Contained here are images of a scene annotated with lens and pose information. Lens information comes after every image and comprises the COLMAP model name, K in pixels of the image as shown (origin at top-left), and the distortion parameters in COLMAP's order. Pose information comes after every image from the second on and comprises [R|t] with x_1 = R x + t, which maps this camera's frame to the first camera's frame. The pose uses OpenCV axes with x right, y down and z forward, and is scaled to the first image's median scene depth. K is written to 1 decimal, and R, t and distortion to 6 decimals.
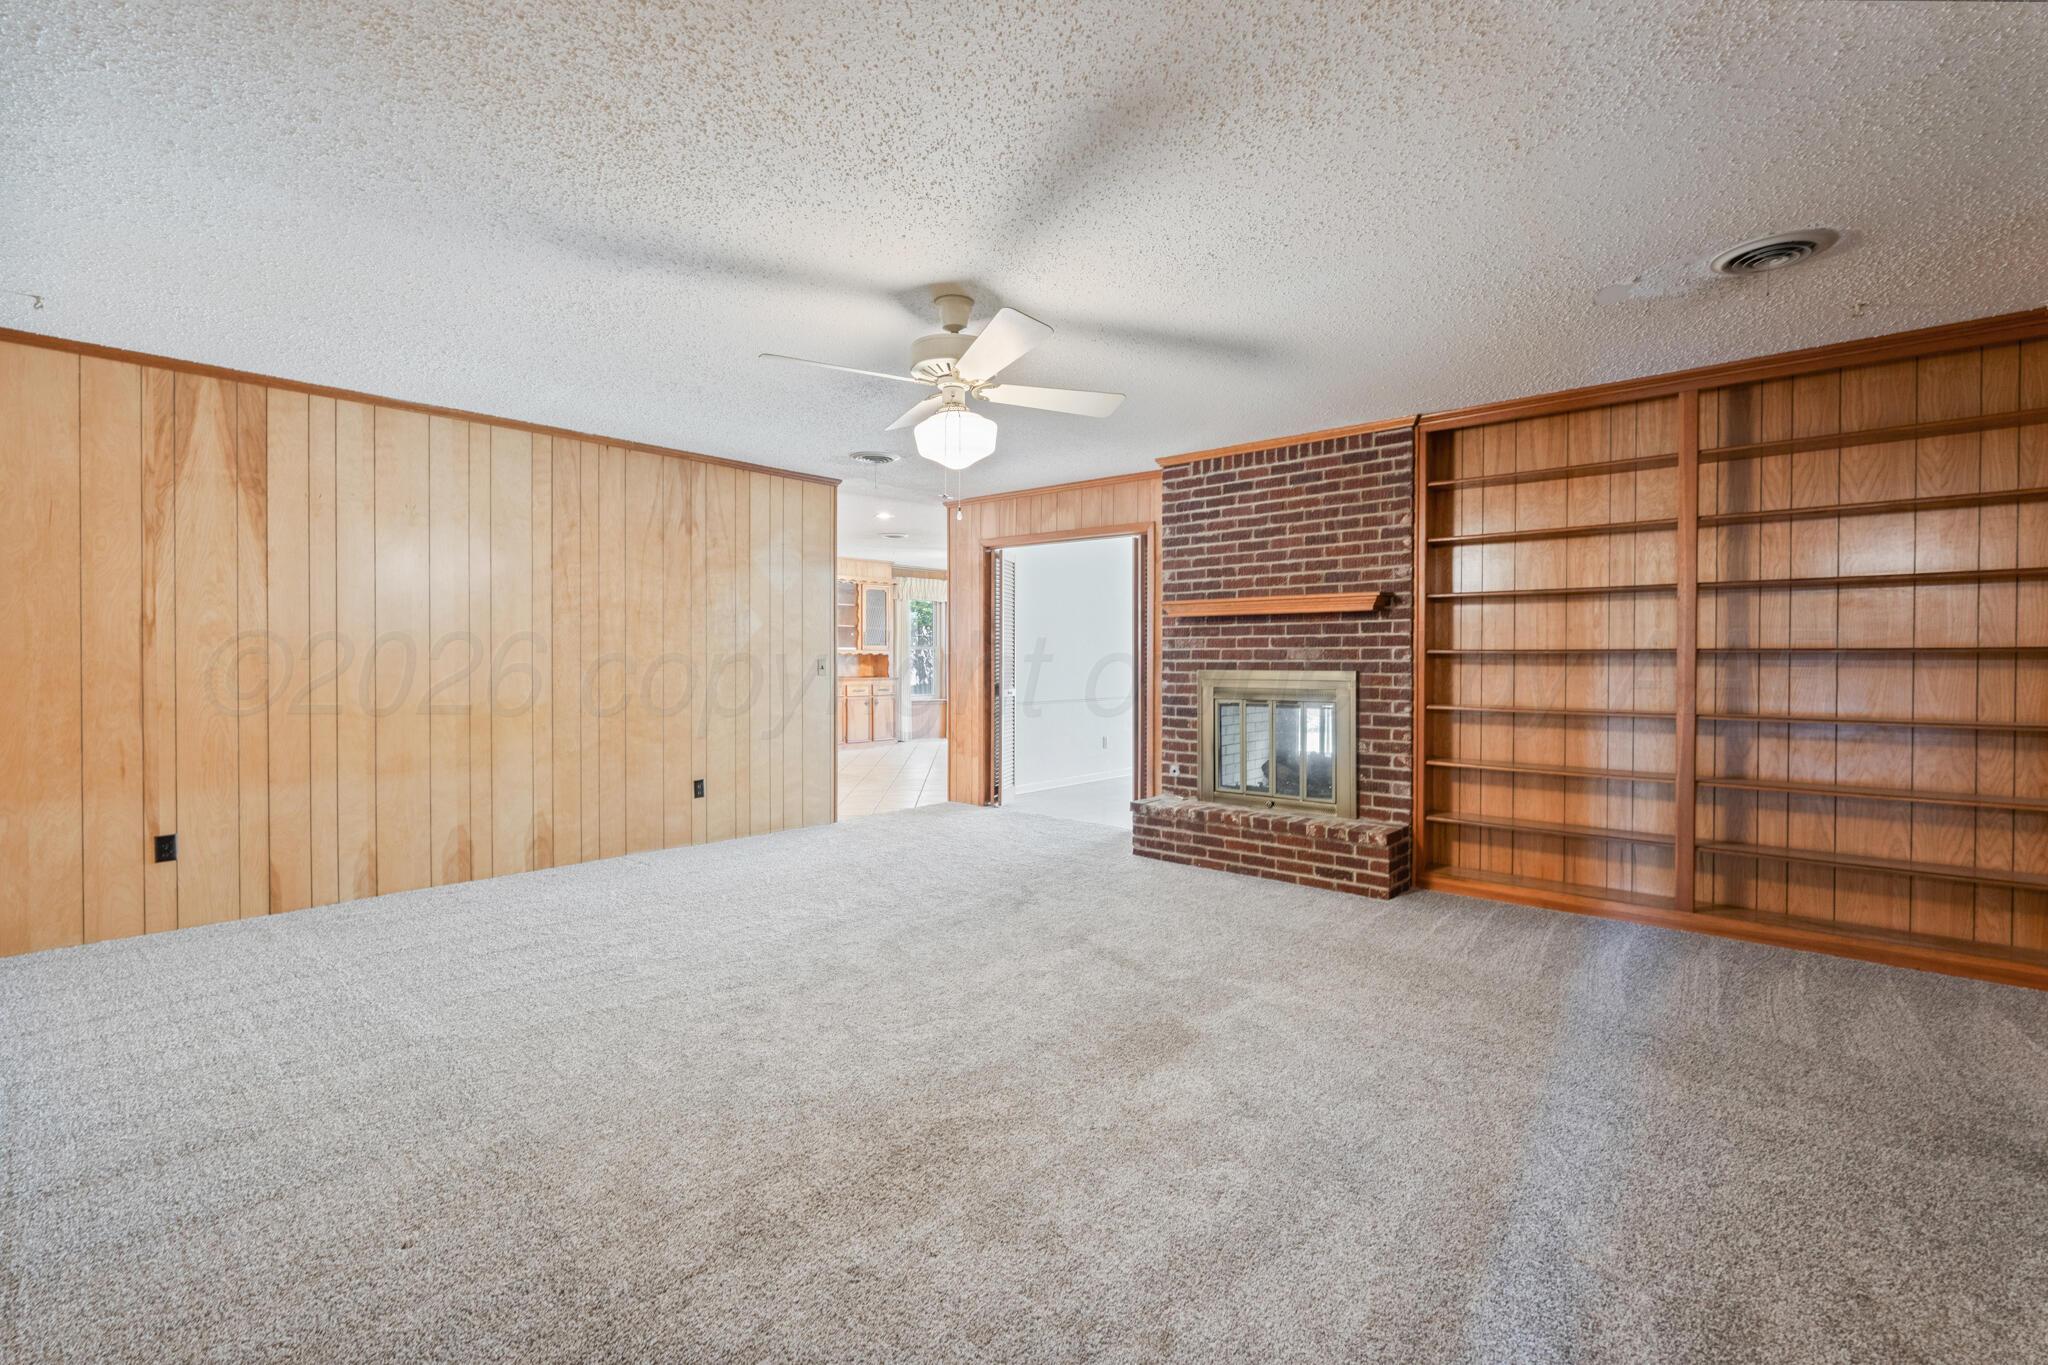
lens RADIAL K [[908.0, 0, 1024.3], [0, 908.0, 676.5], [0, 0, 1]] dist [-0.006908, 0.001180]
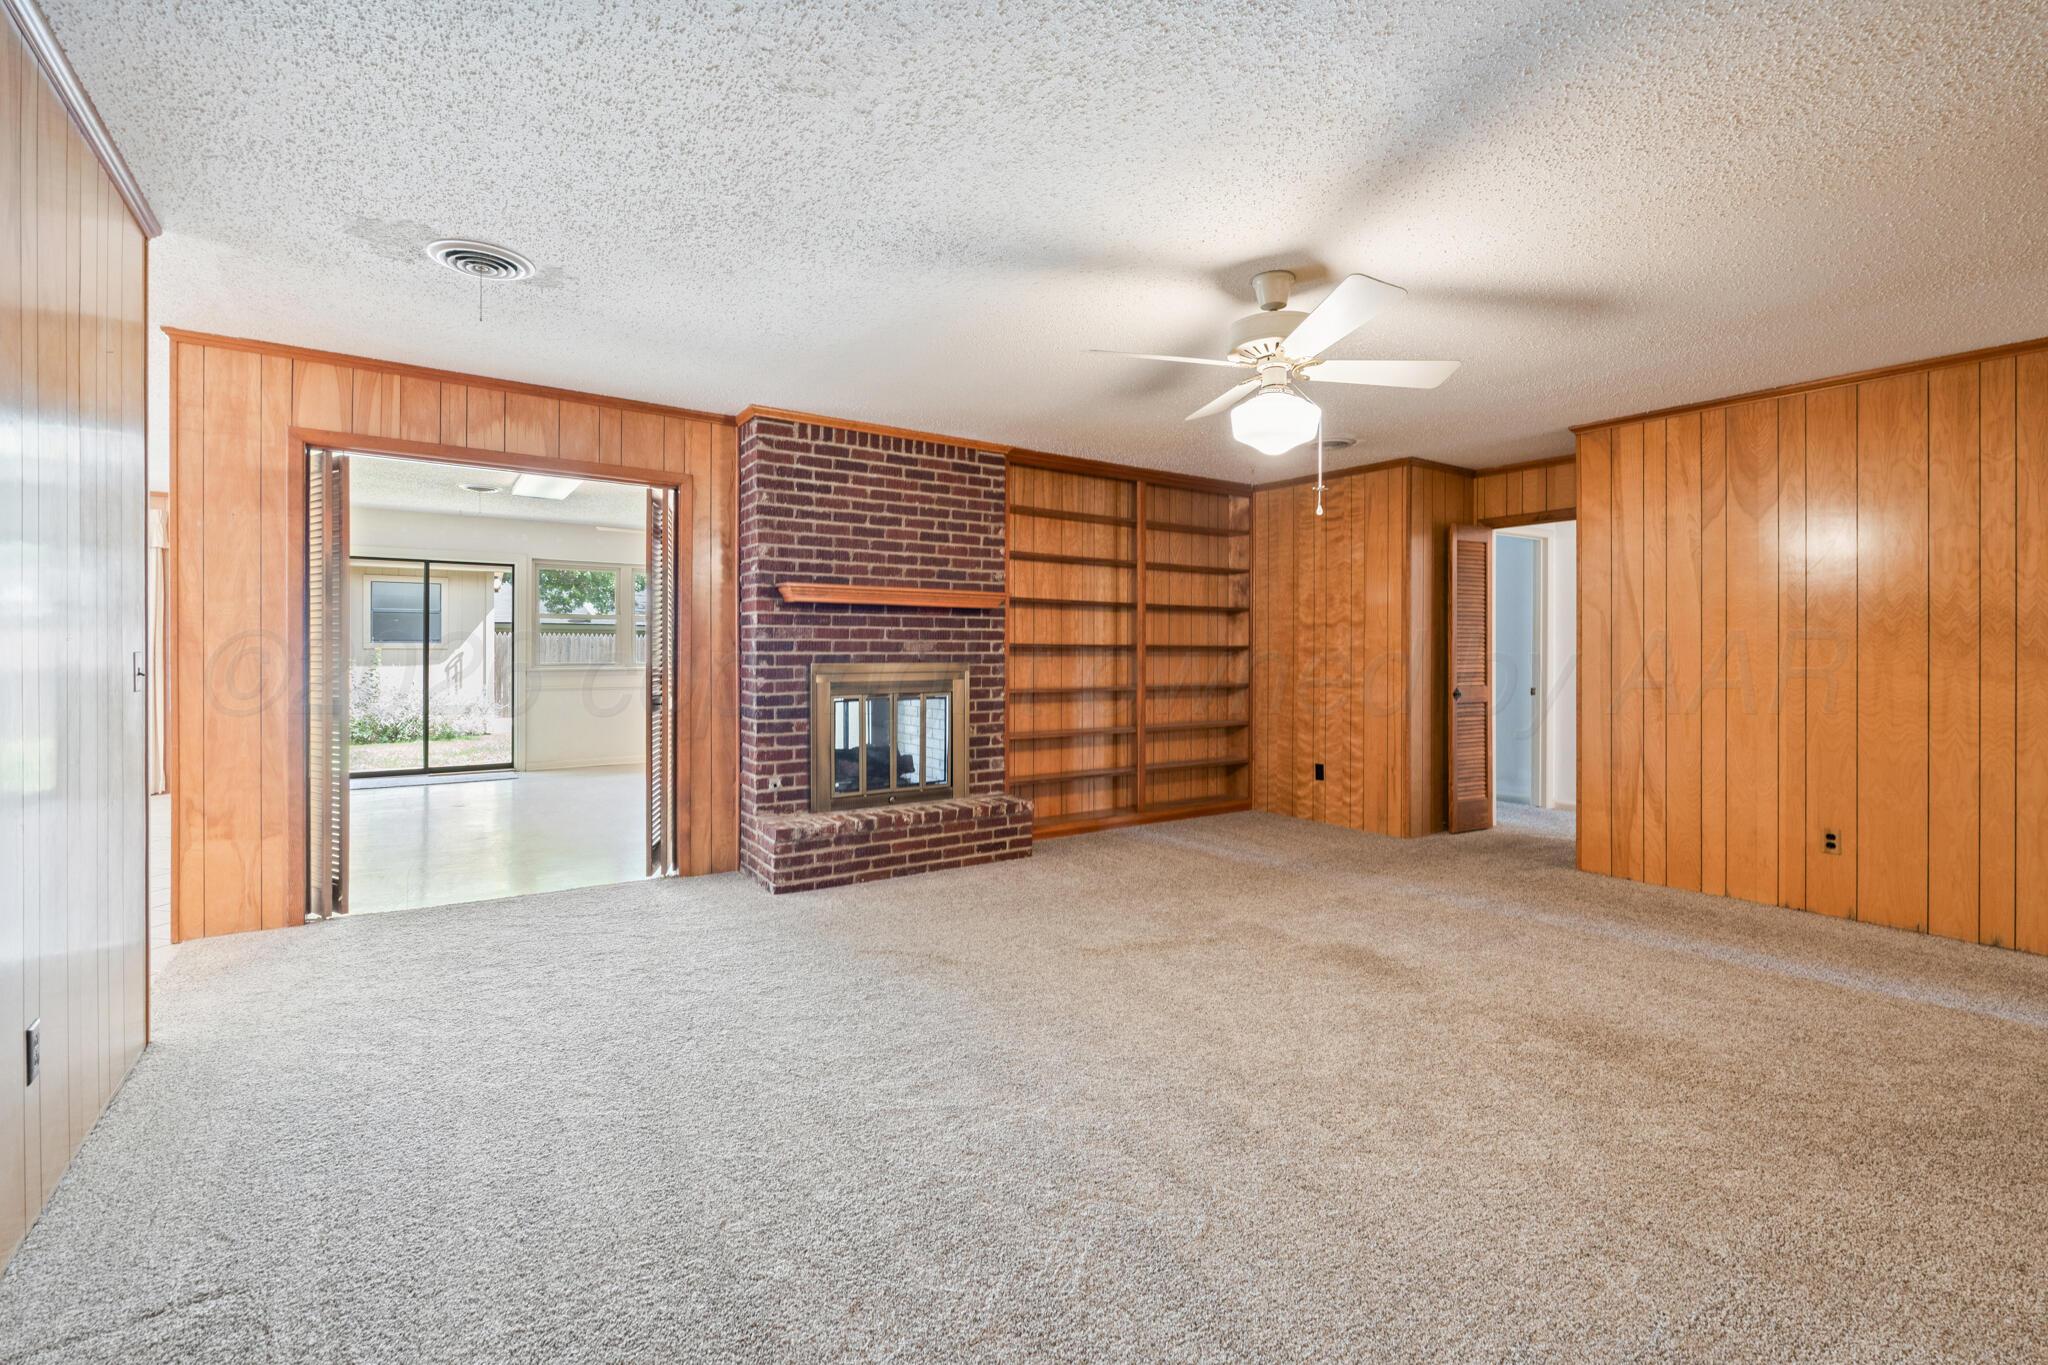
lens RADIAL K [[908.0, 0, 1023.5], [0, 908.0, 660.6], [0, 0, 1]] dist [-0.006908, 0.001180]
pose [[0.235006, -0.012742, 0.971910, -0.663825], [0.013845, 0.999857, 0.009761, -0.017371], [-0.971895, 0.011162, 0.235148, 0.651135]]
